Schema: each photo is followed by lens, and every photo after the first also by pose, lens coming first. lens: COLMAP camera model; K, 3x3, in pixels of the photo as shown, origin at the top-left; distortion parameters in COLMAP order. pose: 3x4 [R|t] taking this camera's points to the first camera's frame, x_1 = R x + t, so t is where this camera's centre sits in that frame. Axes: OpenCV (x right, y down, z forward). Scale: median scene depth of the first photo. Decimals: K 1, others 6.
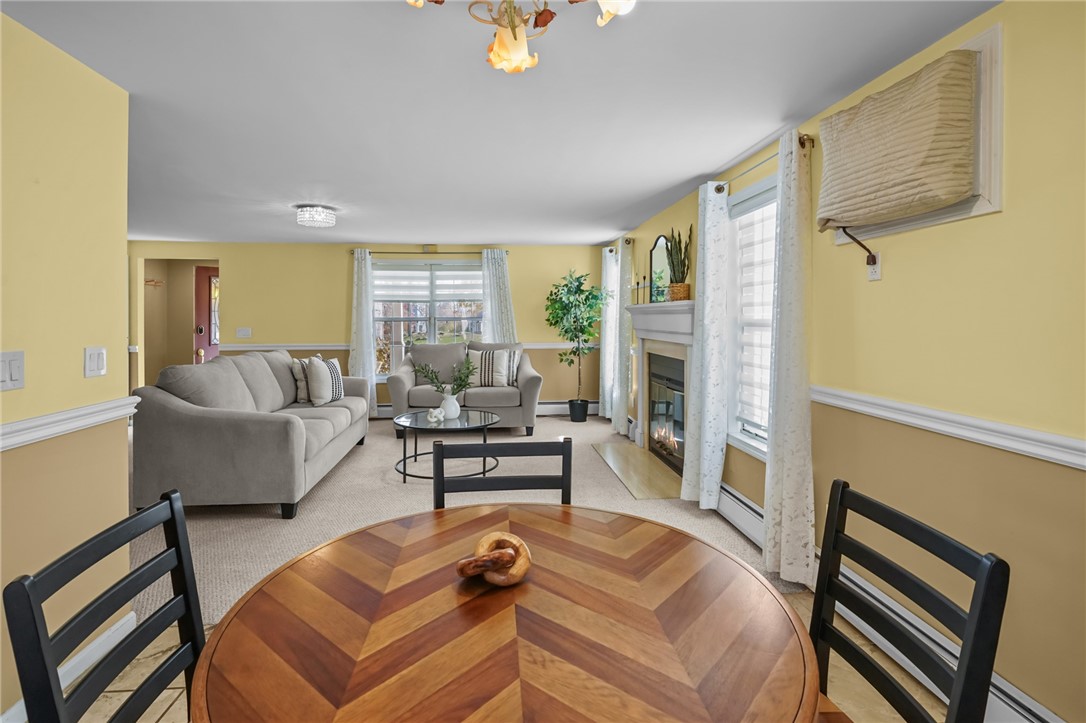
lens RADIAL K [[541.8, 0, 544.6], [0, 541.8, 315.4], [0, 0, 1]] dist [0.000302, -0.000678]
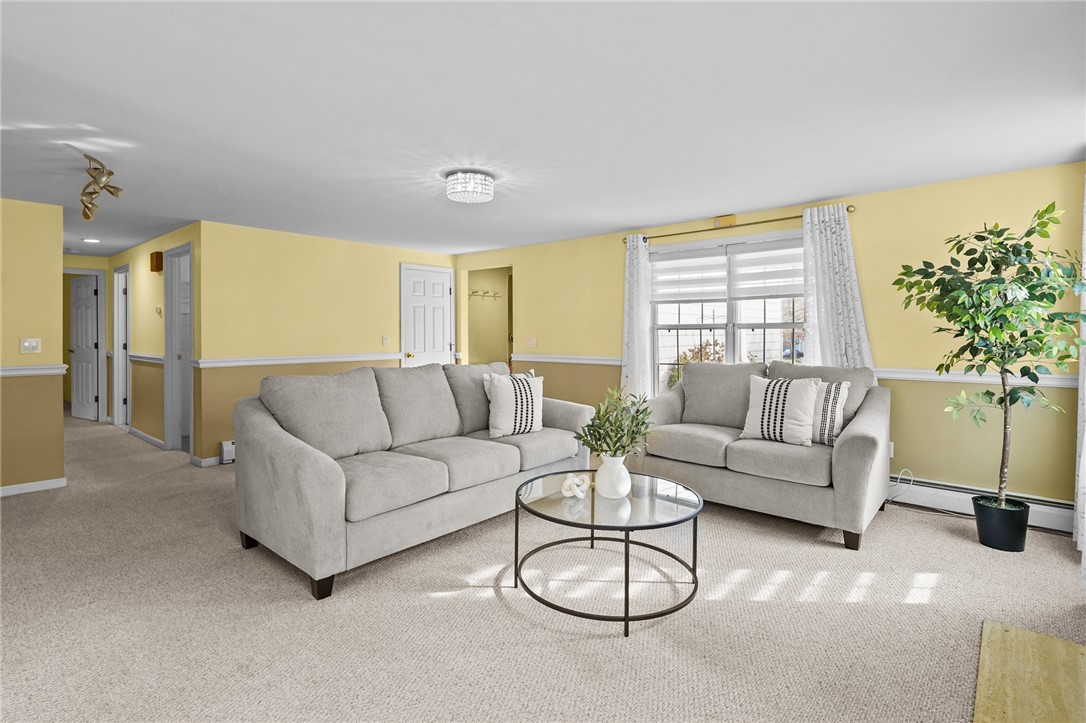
lens RADIAL K [[541.7, 0, 539.8], [0, 541.7, 331.5], [0, 0, 1]] dist [0.004220, 0.000944]
pose [[0.674723, 0.000837, -0.738071, 0.137893], [0.004826, 0.999973, 0.005545, 0.009038], [0.738055, -0.007303, 0.674701, 0.386099]]
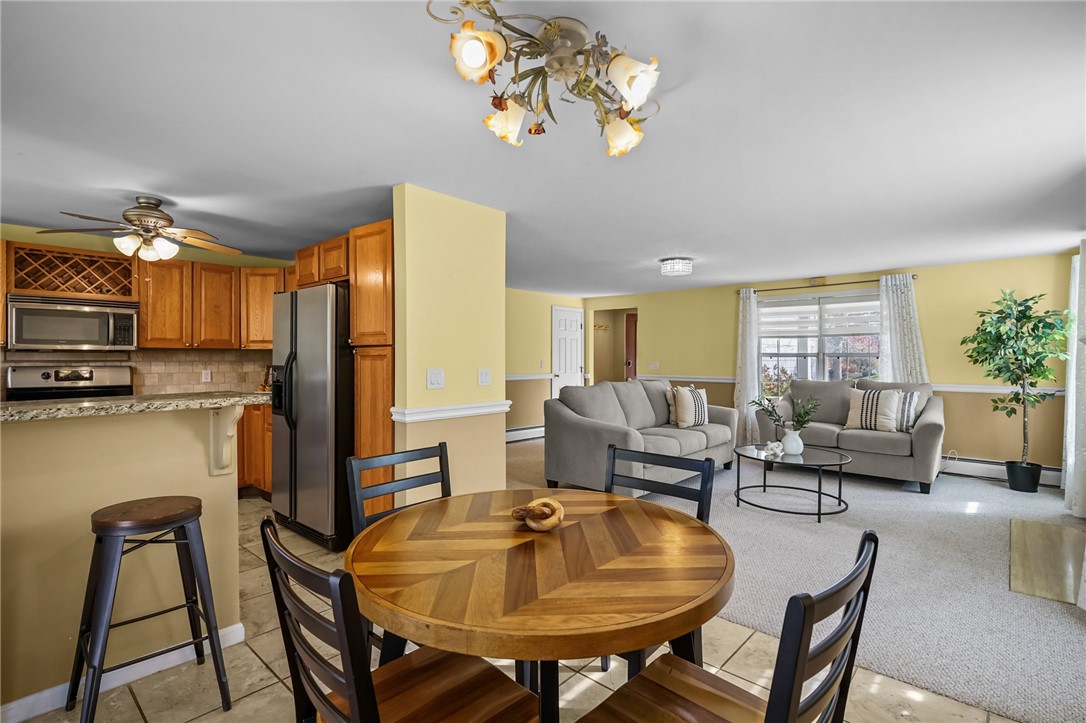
lens RADIAL K [[528.5, 0, 538.8], [0, 528.5, 356.7], [0, 0, 1]] dist [0.003897, -0.004881]
pose [[0.665354, 0.004223, -0.746516, 0.165882], [0.001162, 0.999977, 0.006693, 0.003206], [0.746527, -0.005321, 0.665334, 0.006921]]
